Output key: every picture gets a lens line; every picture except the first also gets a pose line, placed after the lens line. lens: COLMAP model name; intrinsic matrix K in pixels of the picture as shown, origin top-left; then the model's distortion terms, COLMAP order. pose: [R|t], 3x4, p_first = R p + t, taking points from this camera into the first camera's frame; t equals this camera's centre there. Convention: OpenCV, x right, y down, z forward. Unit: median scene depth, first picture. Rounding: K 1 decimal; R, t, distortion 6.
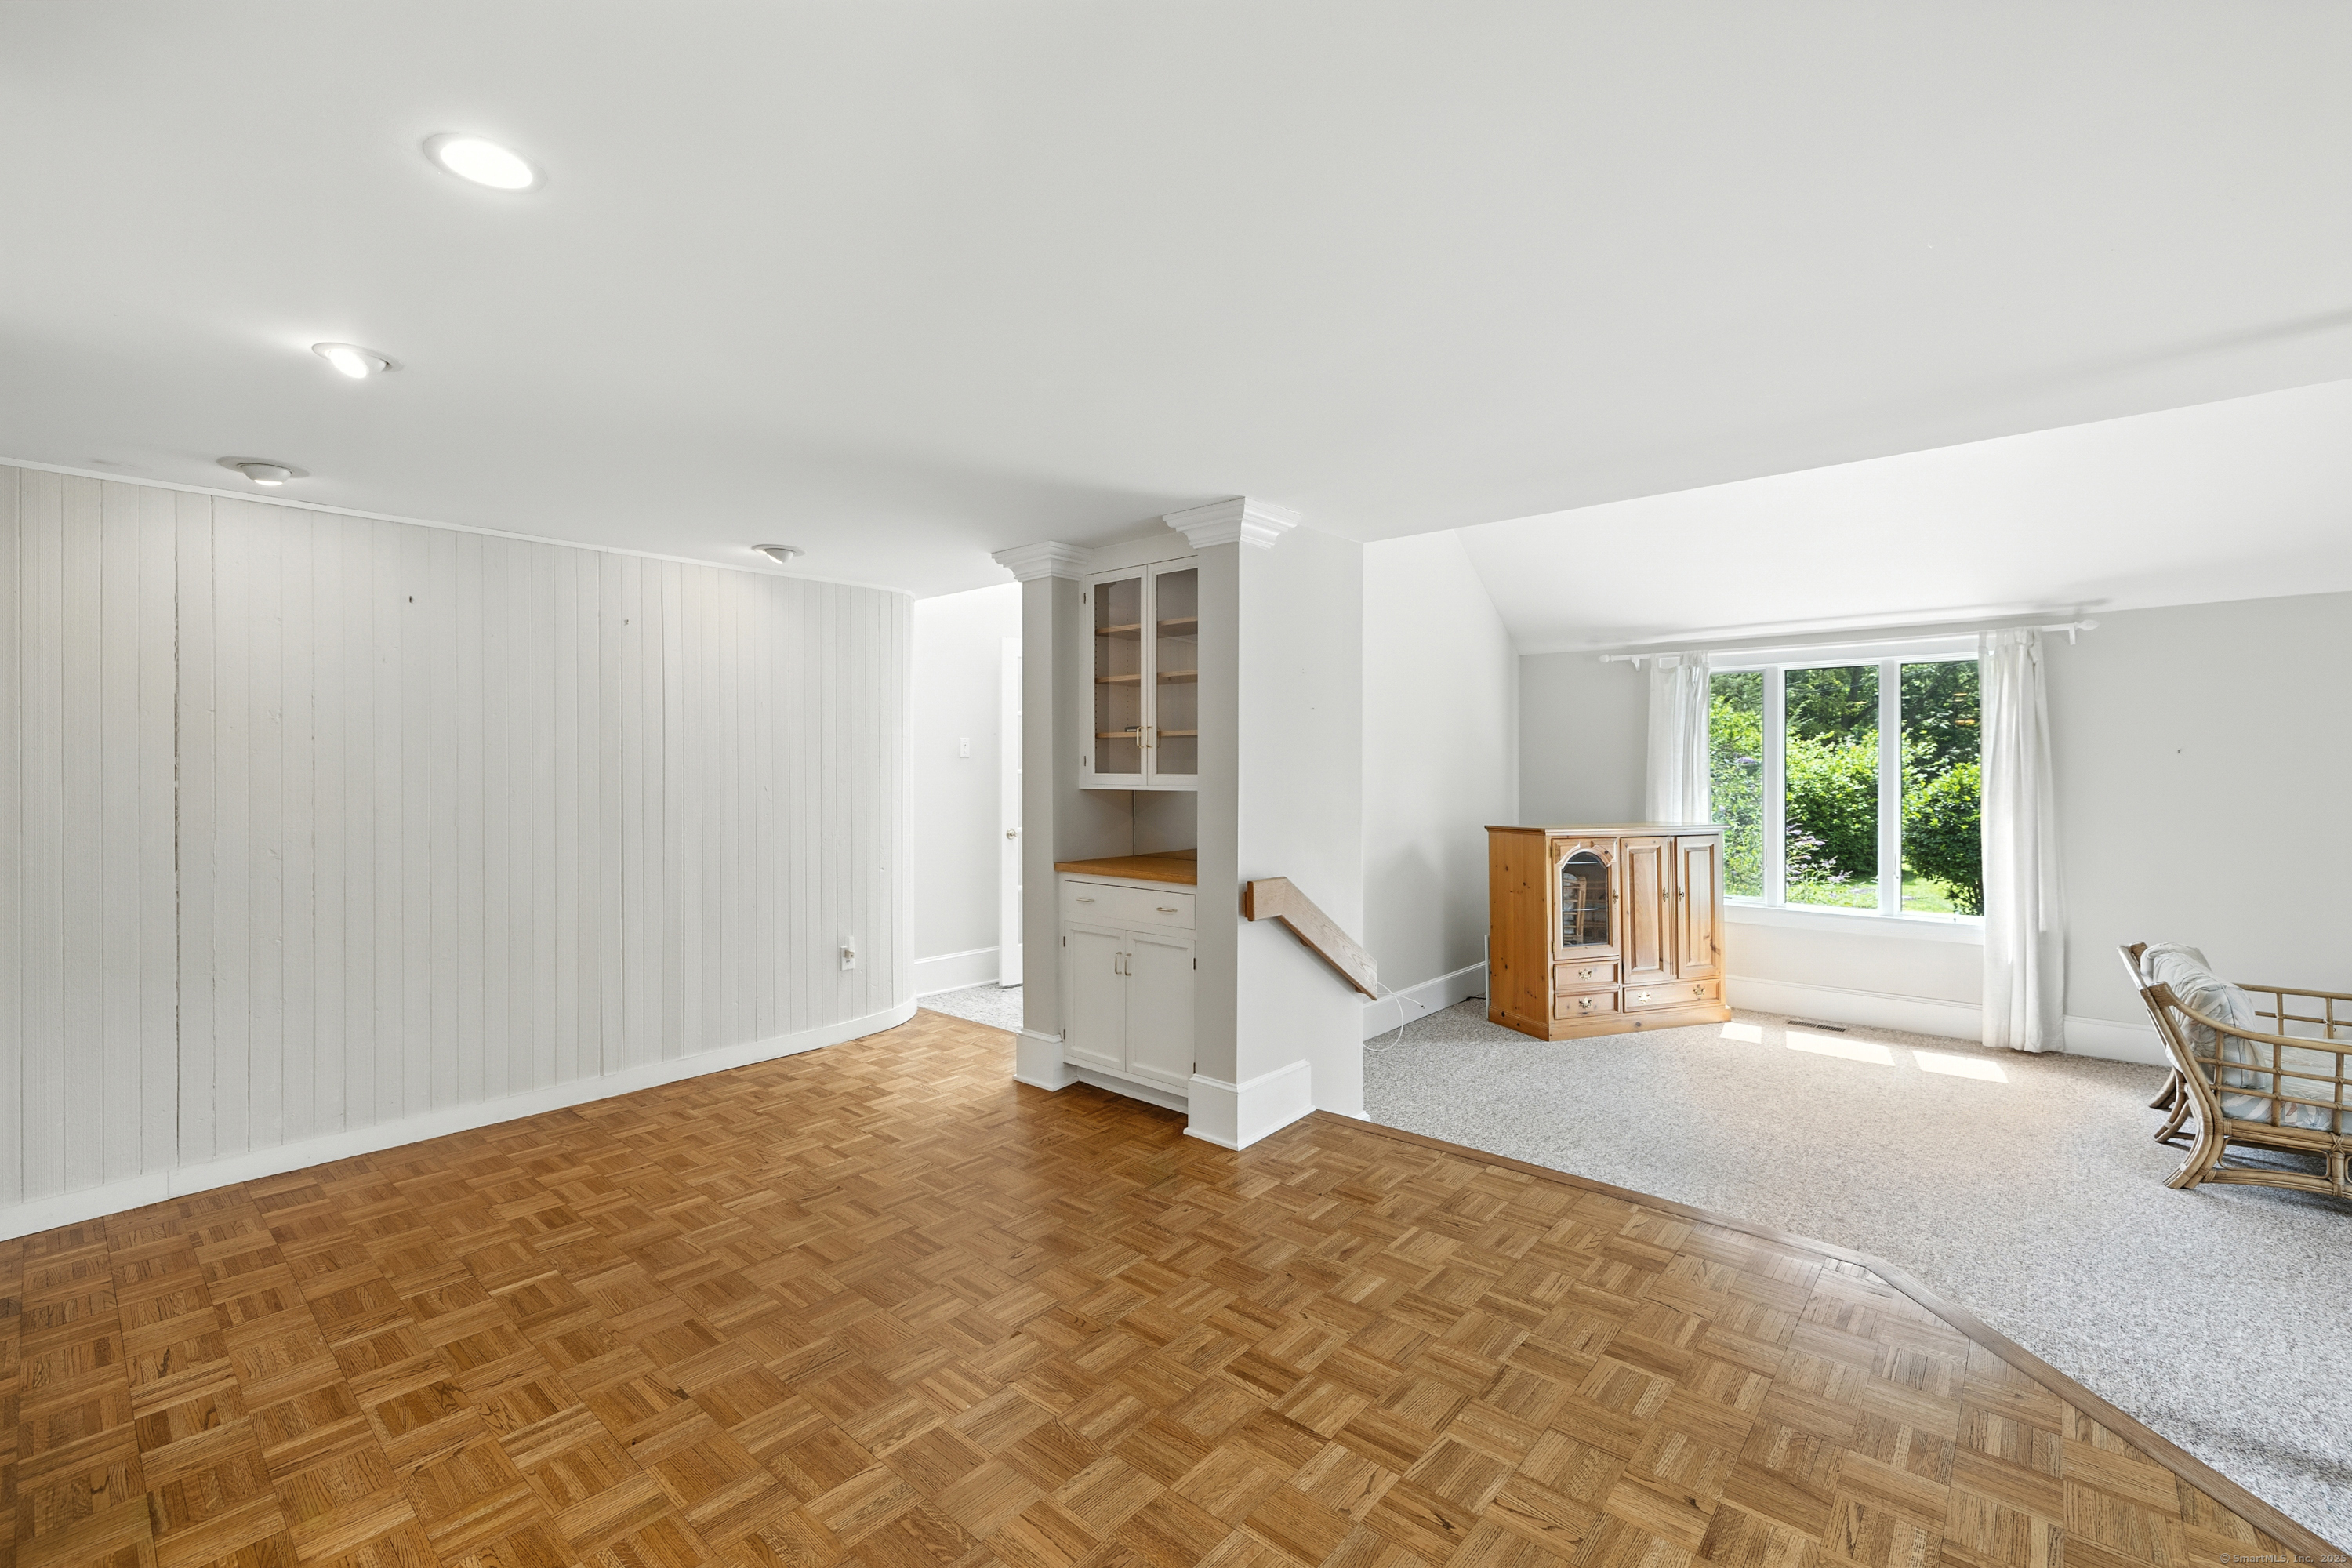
lens RADIAL K [[999.0, 0, 1181.3], [0, 999.0, 772.5], [0, 0, 1]] dist [-0.002316, -0.000142]
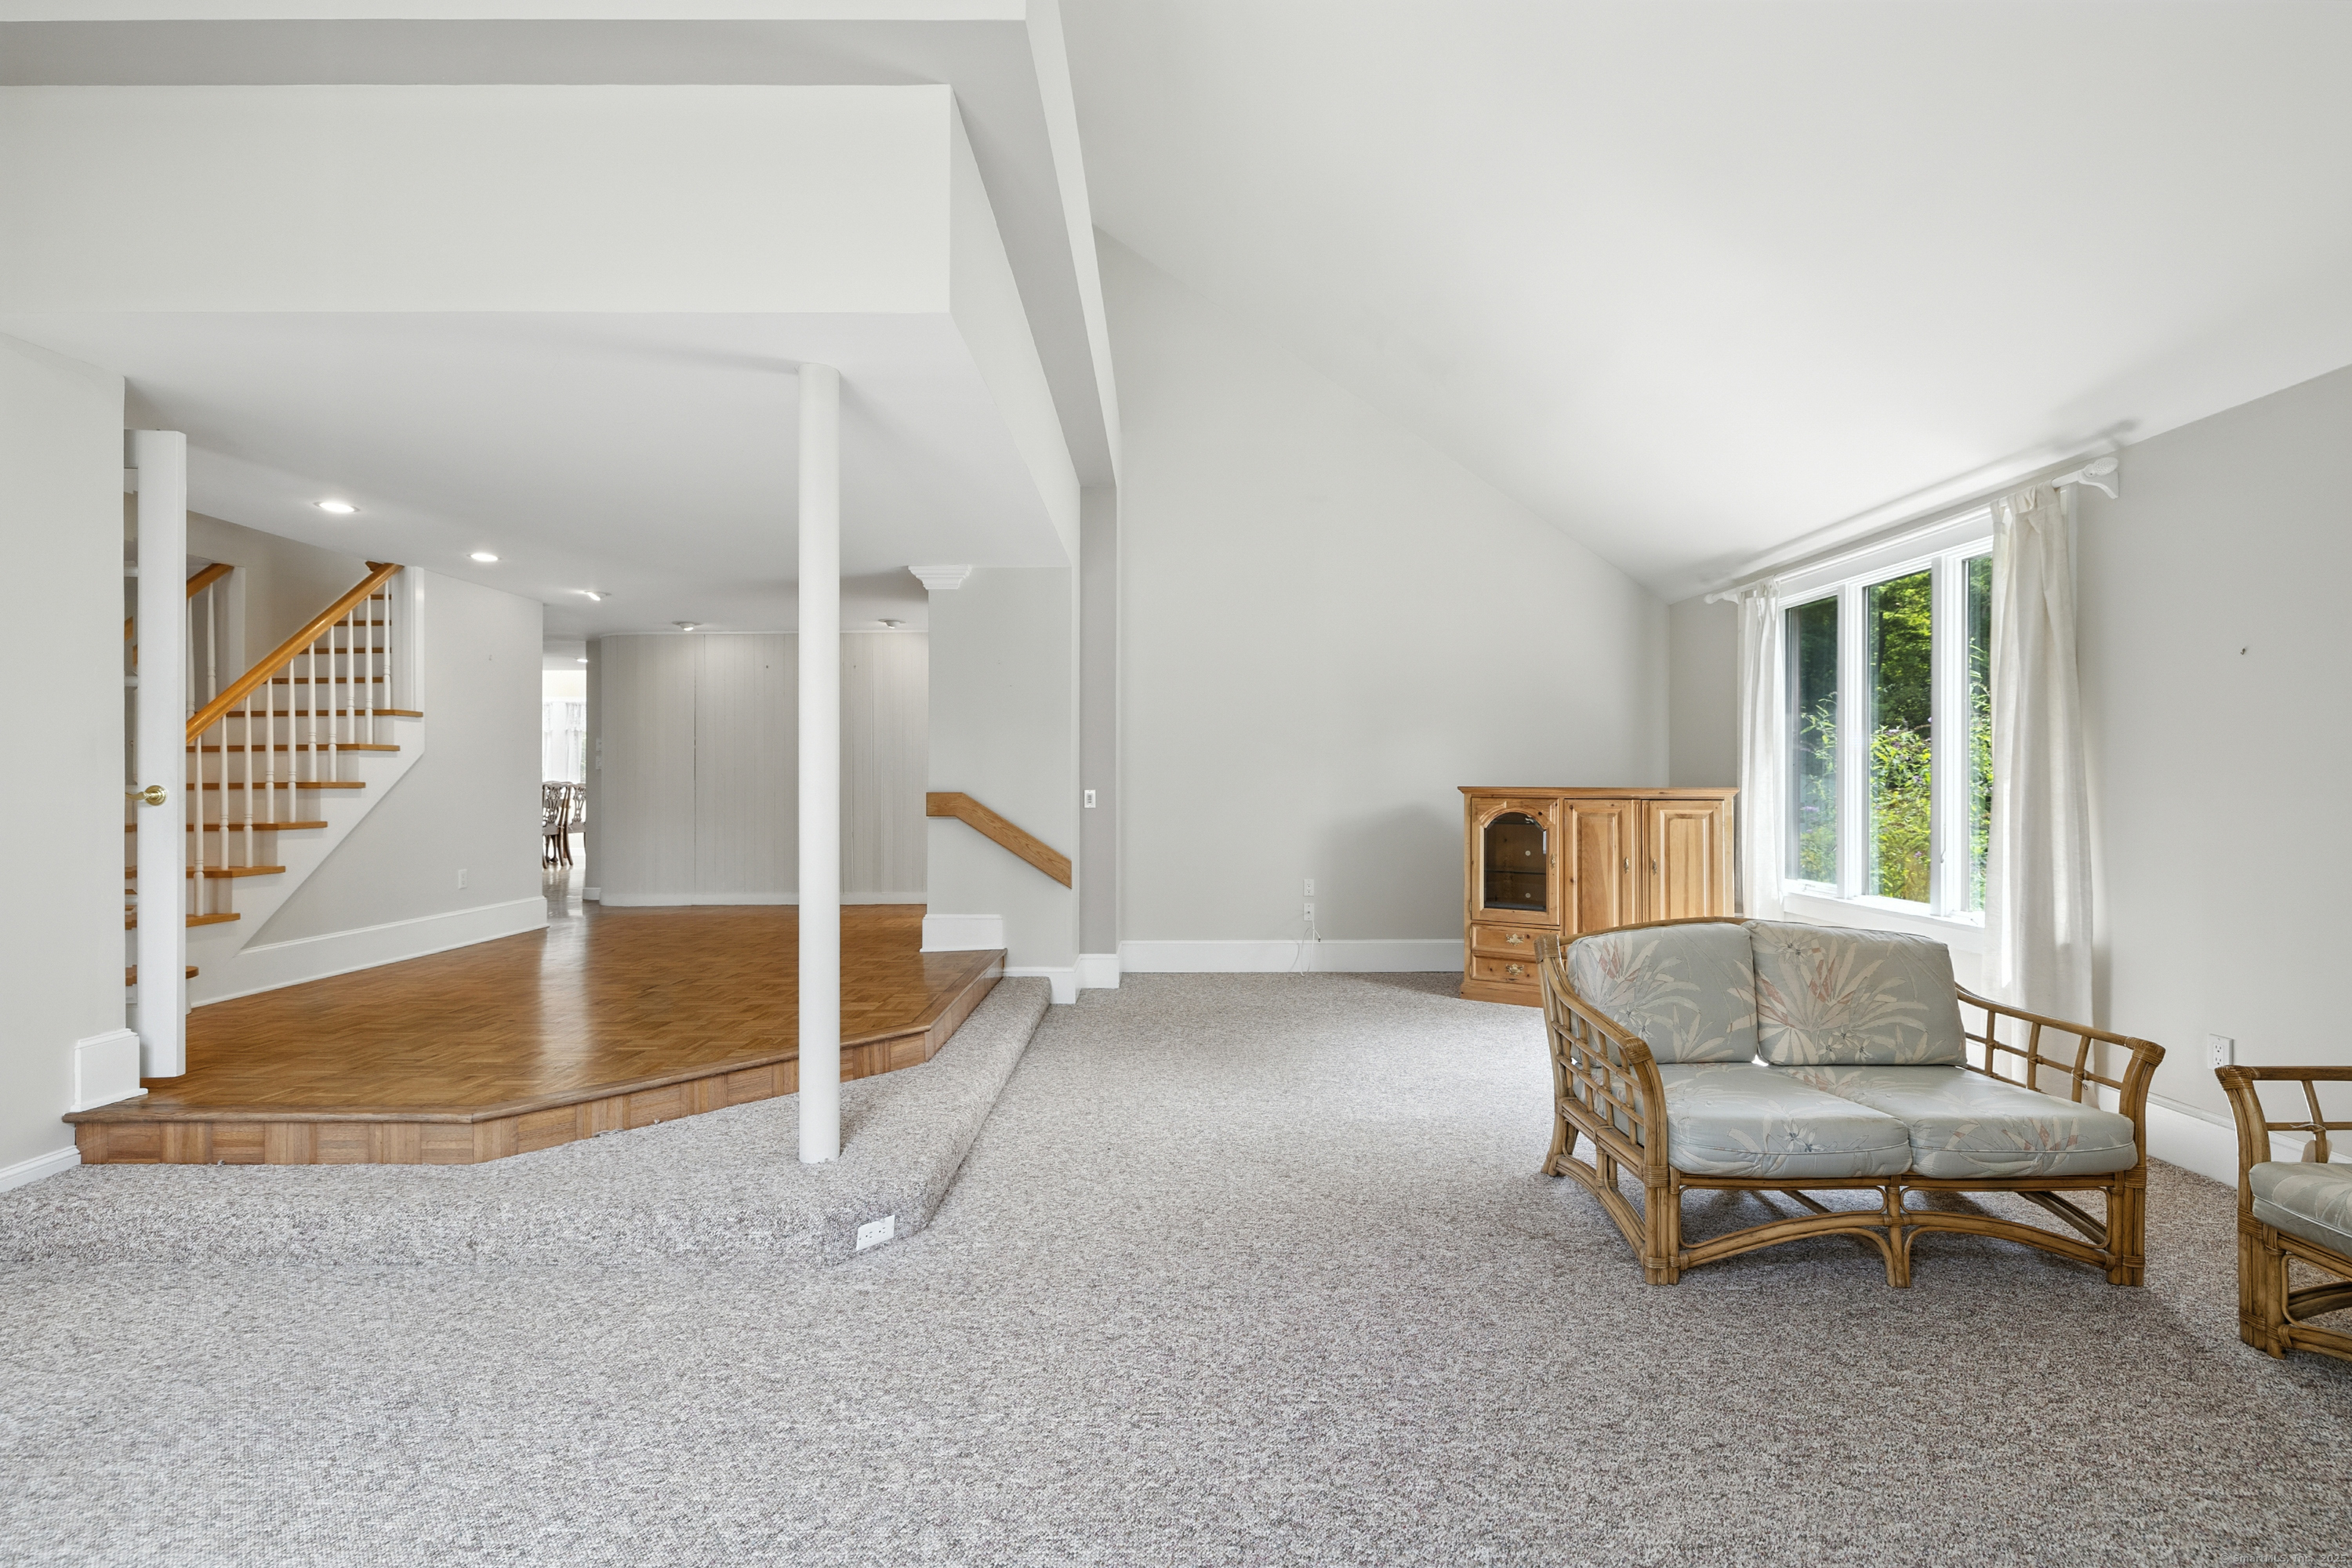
lens RADIAL K [[999.0, 0, 1181.3], [0, 999.0, 772.5], [0, 0, 1]] dist [-0.002316, -0.000142]
pose [[0.657192, -0.004145, -0.753712, 0.955081], [-0.001487, 0.999976, -0.006796, 0.050339], [0.753722, 0.005588, 0.657170, 0.128043]]
